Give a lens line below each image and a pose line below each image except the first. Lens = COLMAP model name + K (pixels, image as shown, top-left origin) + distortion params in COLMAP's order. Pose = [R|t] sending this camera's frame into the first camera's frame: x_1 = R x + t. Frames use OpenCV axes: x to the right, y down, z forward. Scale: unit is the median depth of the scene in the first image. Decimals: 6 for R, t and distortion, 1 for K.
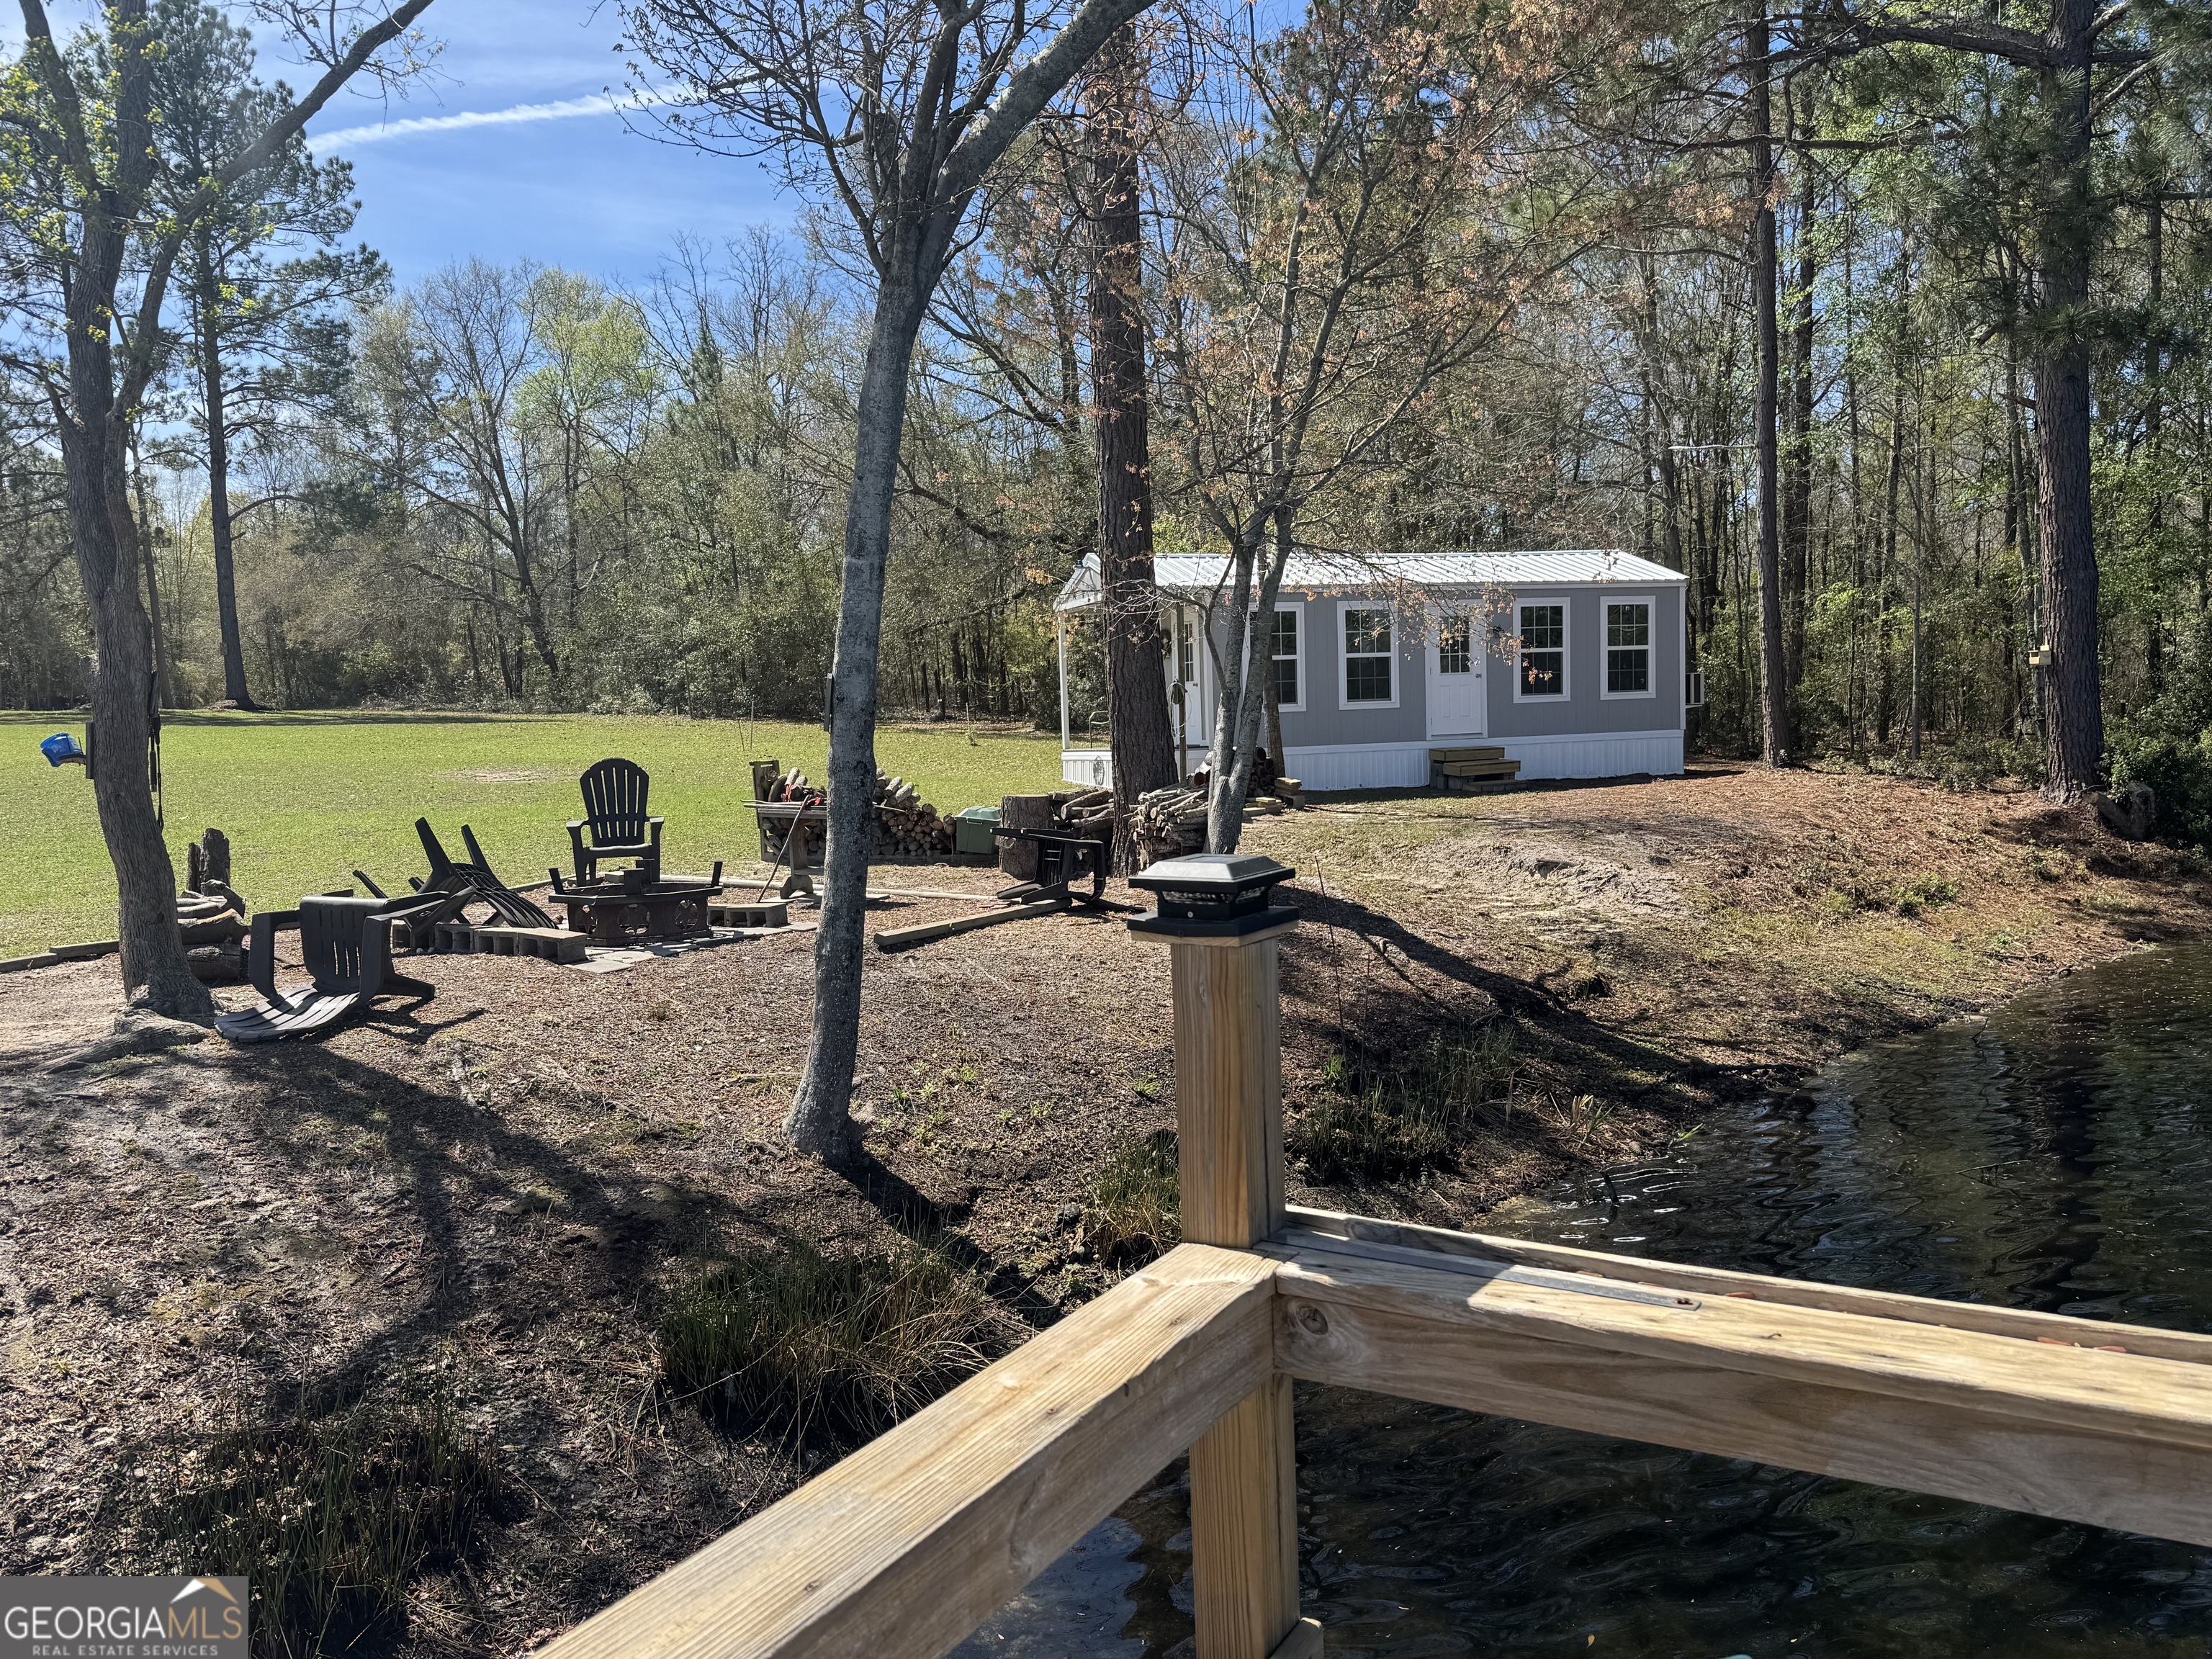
lens RADIAL K [[1659.8, 0, 1091.2], [0, 1659.8, 846.0], [0, 0, 1]] dist [0.081168, -0.090805]
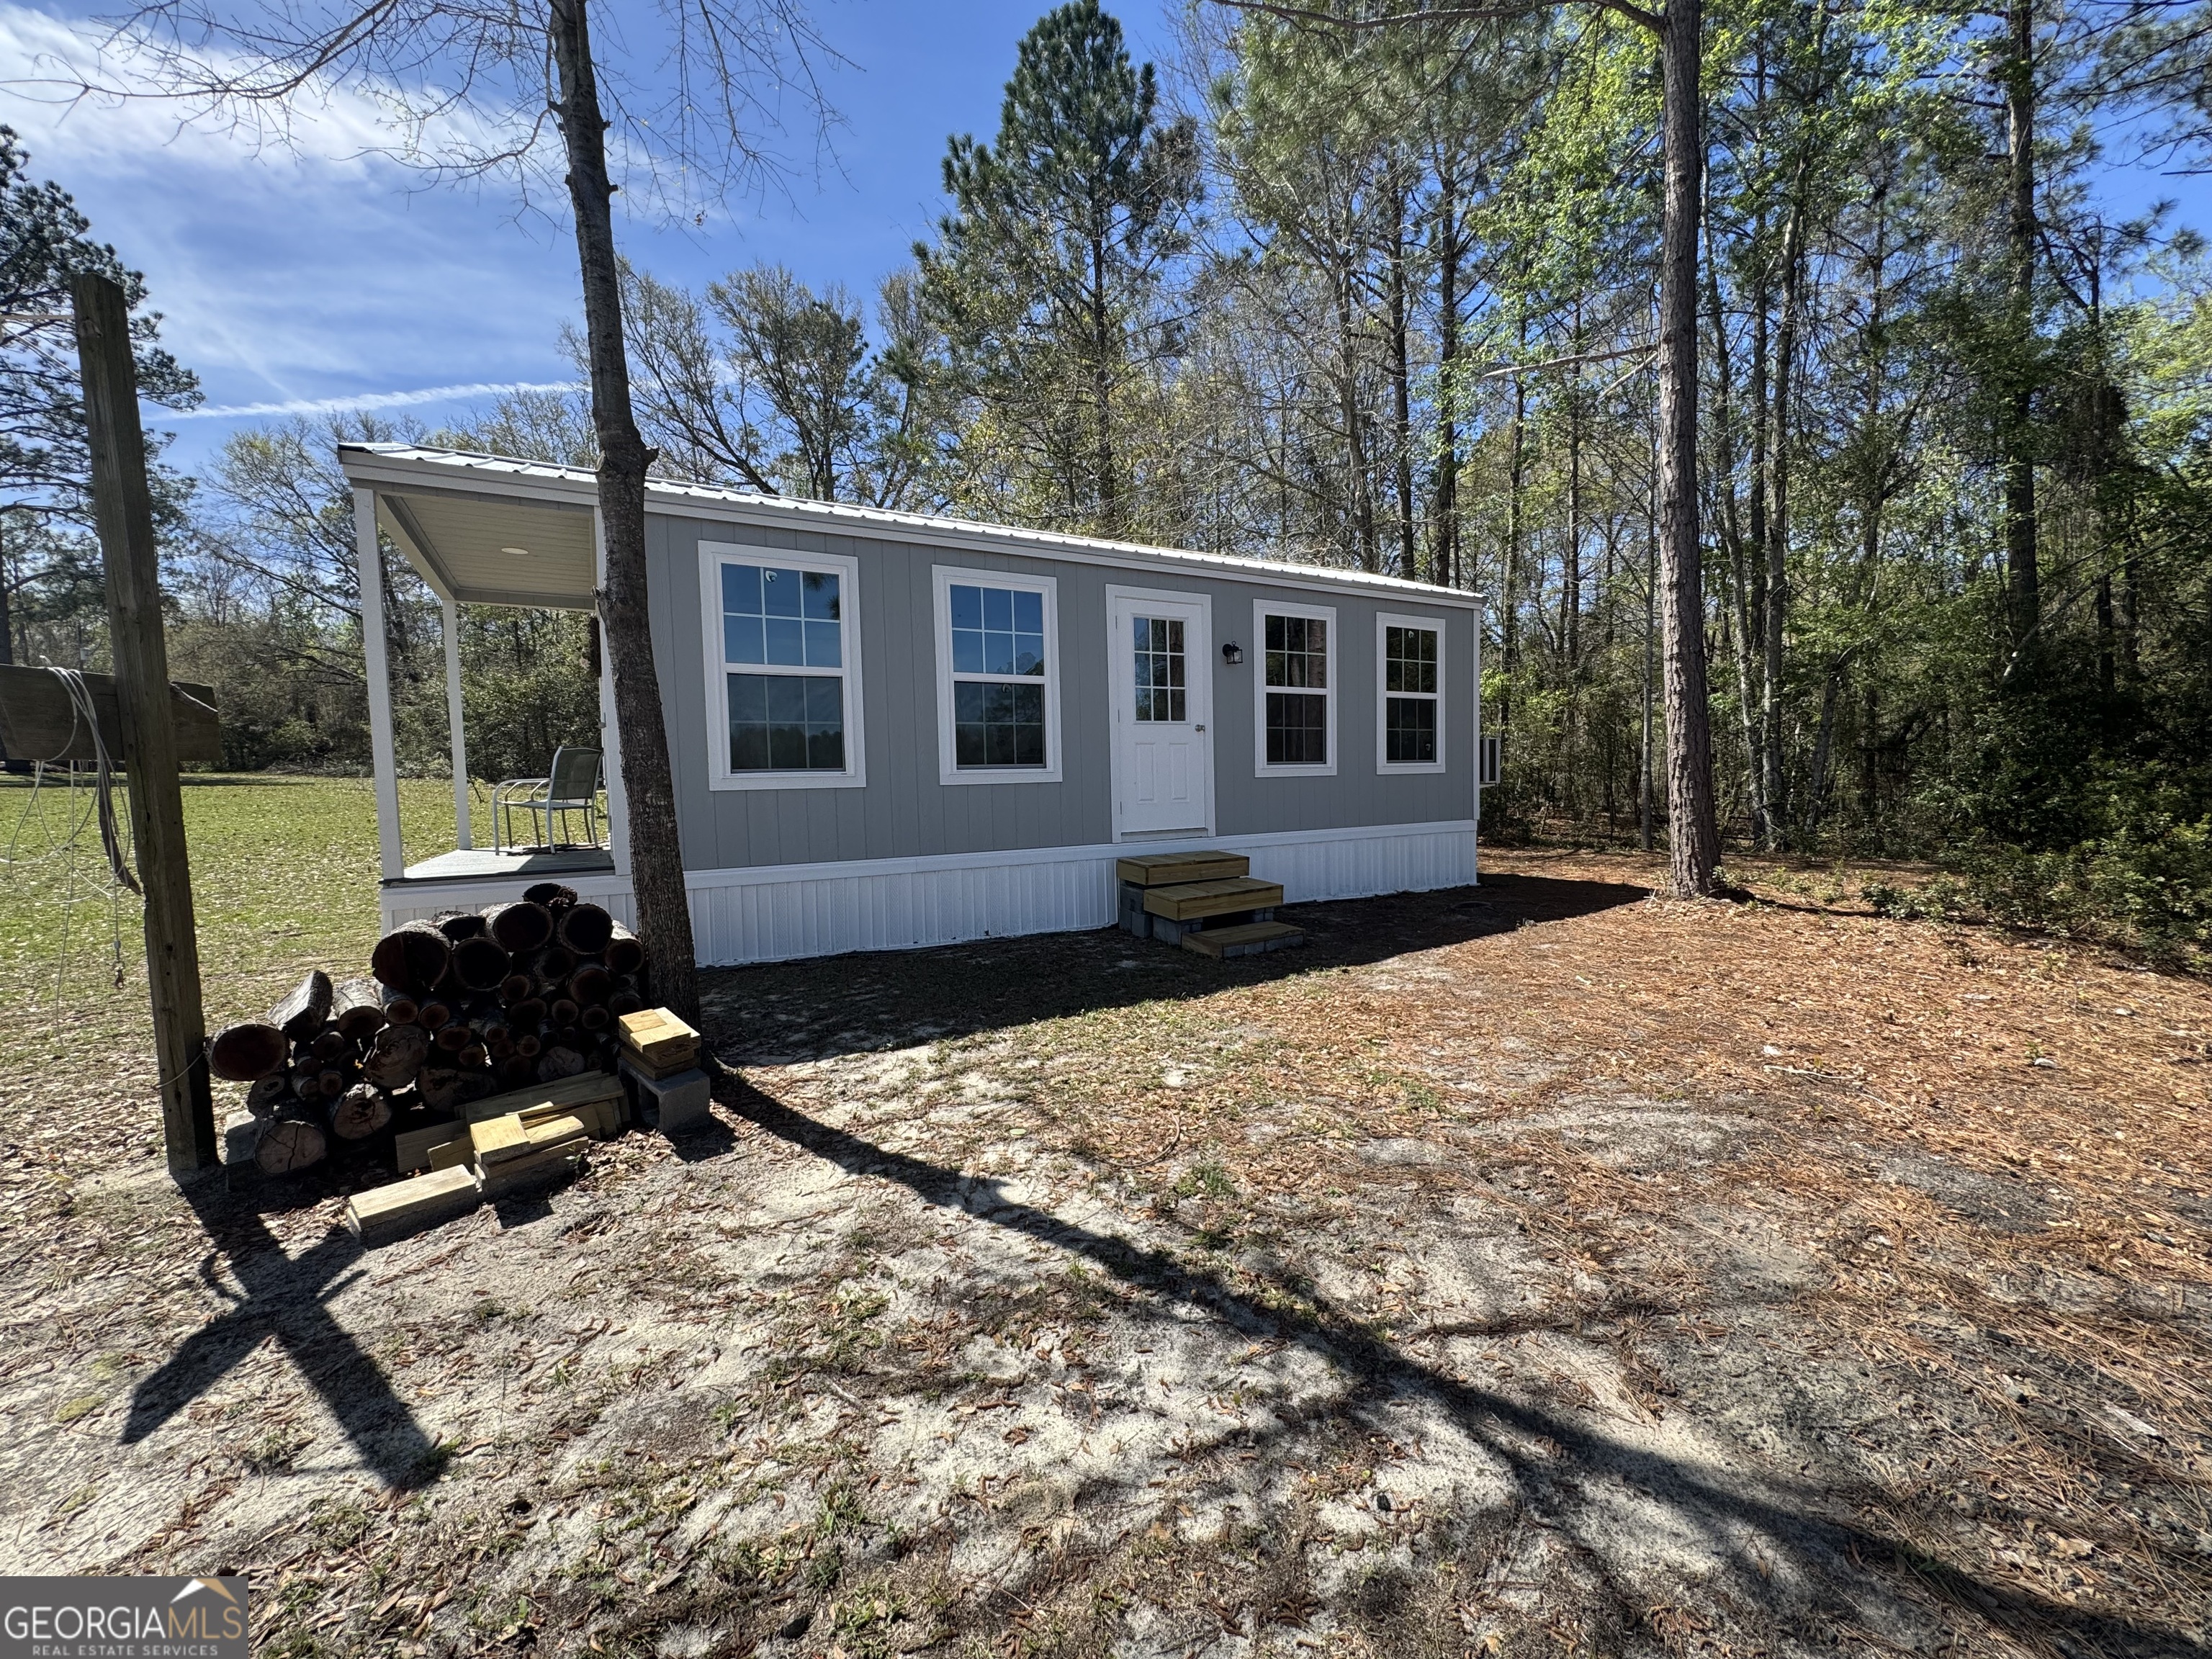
lens RADIAL K [[874.7, 0, 1105.2], [0, 874.7, 828.7], [0, 0, 1]] dist [-0.005463, 0.001365]
pose [[0.982342, 0.000407, 0.187094, 0.140489], [0.004172, 0.999701, -0.024078, -0.059015], [-0.187048, 0.024434, 0.982047, 0.693090]]
